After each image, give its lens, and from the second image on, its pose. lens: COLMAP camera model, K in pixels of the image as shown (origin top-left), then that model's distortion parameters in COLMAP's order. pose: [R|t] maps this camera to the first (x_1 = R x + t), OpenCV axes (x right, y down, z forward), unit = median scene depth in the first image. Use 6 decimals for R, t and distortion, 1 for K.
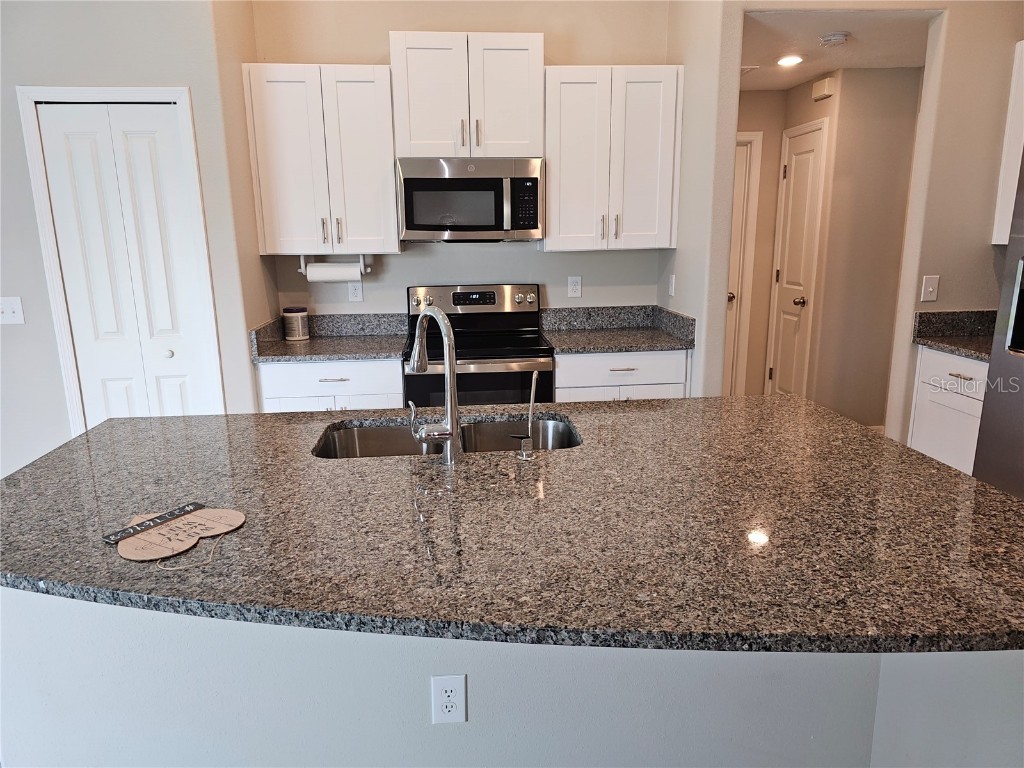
lens RADIAL K [[689.9, 0, 513.4], [0, 689.9, 384.9], [0, 0, 1]] dist [0.029212, -0.025917]
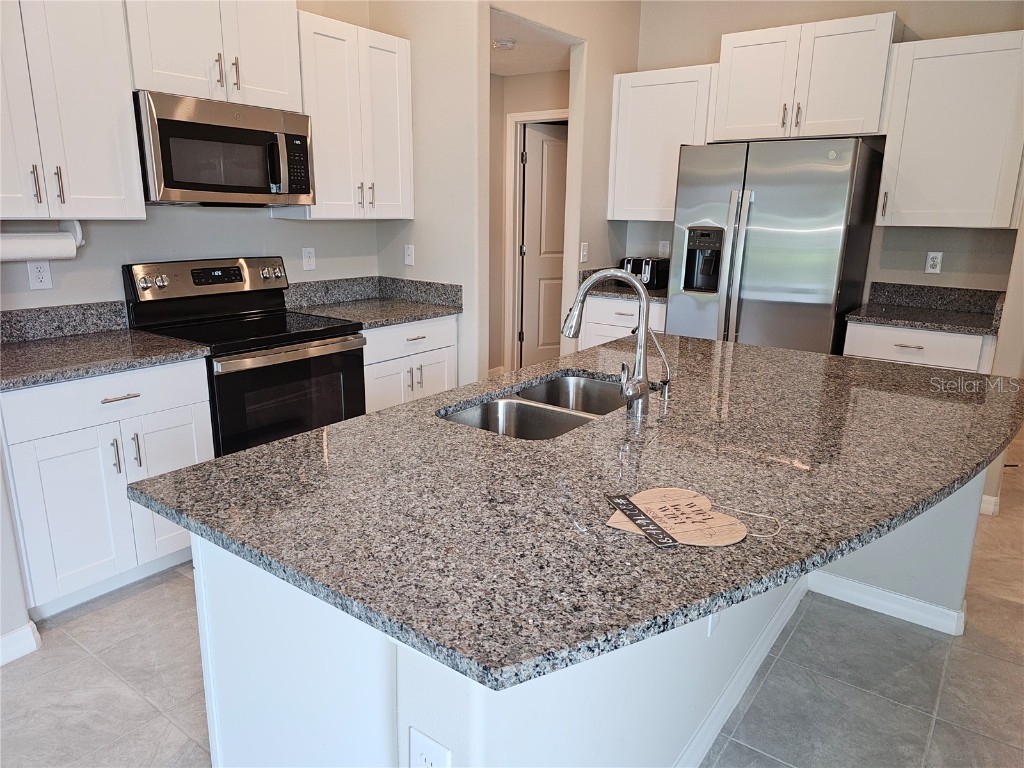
lens RADIAL K [[689.9, 0, 515.0], [0, 689.9, 385.8], [0, 0, 1]] dist [0.029212, -0.025917]
pose [[0.658251, -0.163193, 0.734898, -0.486638], [0.137386, 0.985868, 0.095866, -0.029682], [-0.740156, 0.037860, 0.671368, 0.206495]]
